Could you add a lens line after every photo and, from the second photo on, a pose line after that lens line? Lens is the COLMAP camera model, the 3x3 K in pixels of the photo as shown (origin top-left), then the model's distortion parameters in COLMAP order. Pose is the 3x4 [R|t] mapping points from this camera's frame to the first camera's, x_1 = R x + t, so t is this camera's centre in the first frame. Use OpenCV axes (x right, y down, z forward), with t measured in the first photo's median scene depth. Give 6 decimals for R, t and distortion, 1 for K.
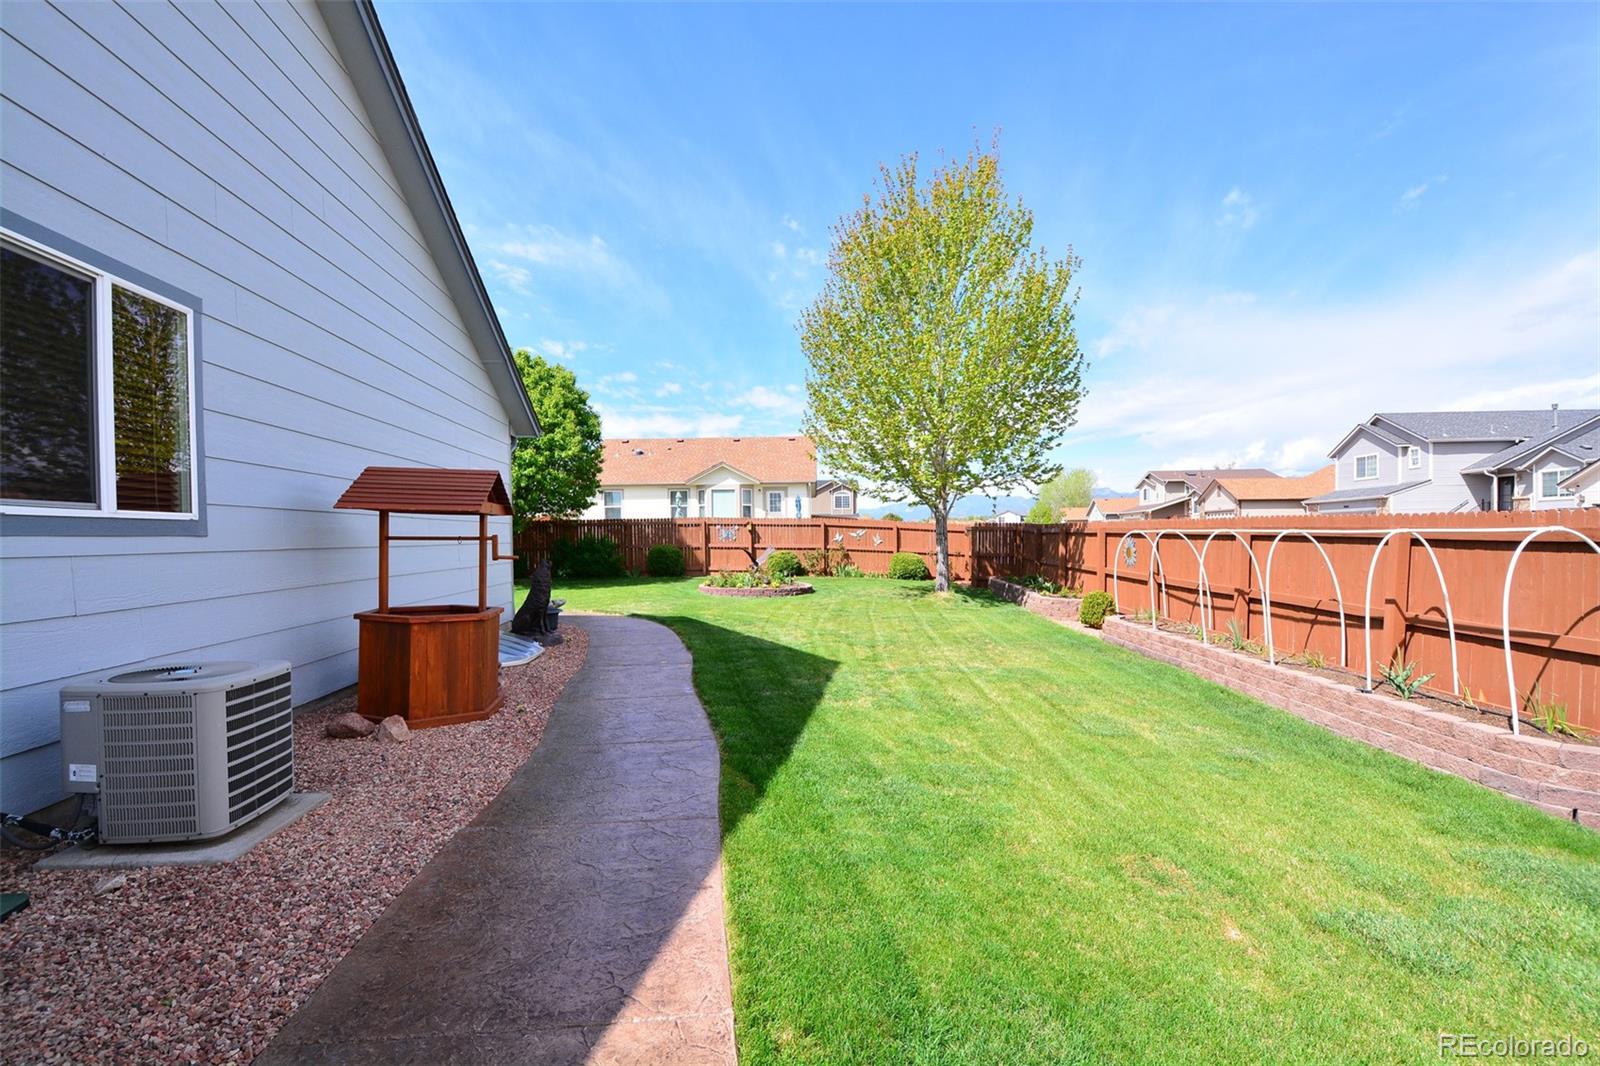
lens RADIAL K [[703.5, 0, 800.9], [0, 703.5, 536.7], [0, 0, 1]] dist [0.000927, -0.002908]
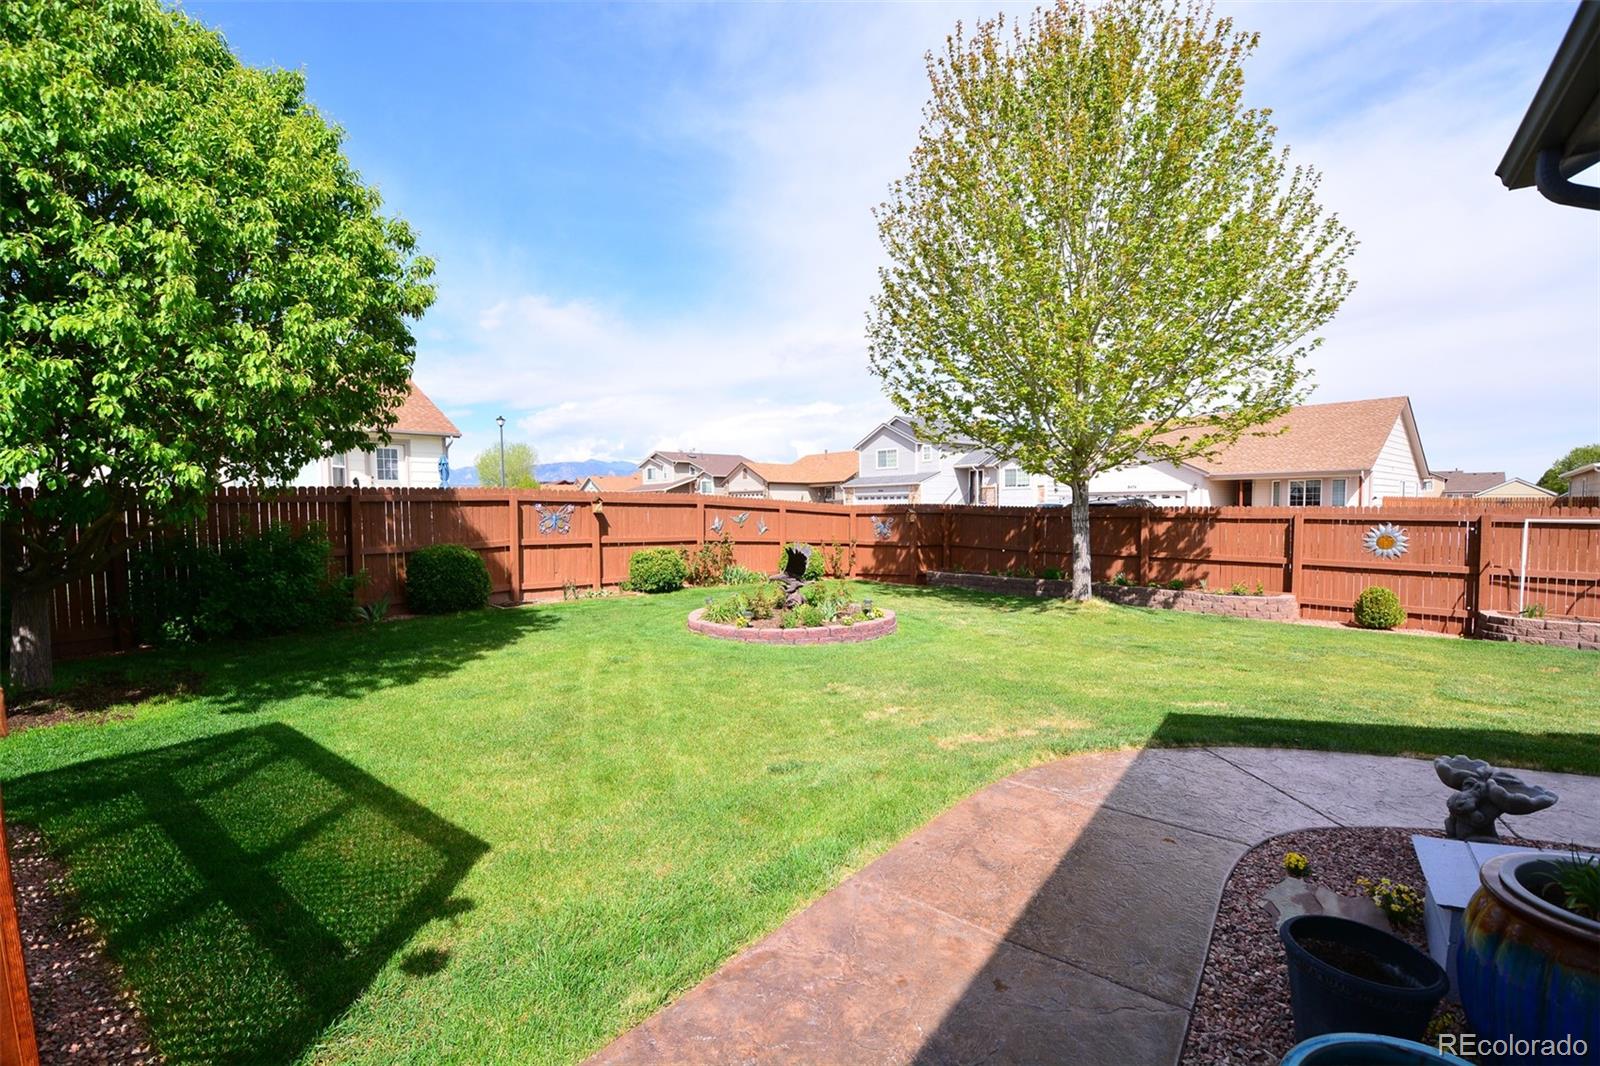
lens RADIAL K [[703.5, 0, 799.5], [0, 703.5, 527.5], [0, 0, 1]] dist [0.000927, -0.002908]
pose [[0.694762, -0.015850, 0.719065, -0.194562], [0.002409, 0.999803, 0.019711, -0.003961], [-0.719236, -0.011962, 0.694663, 0.274956]]
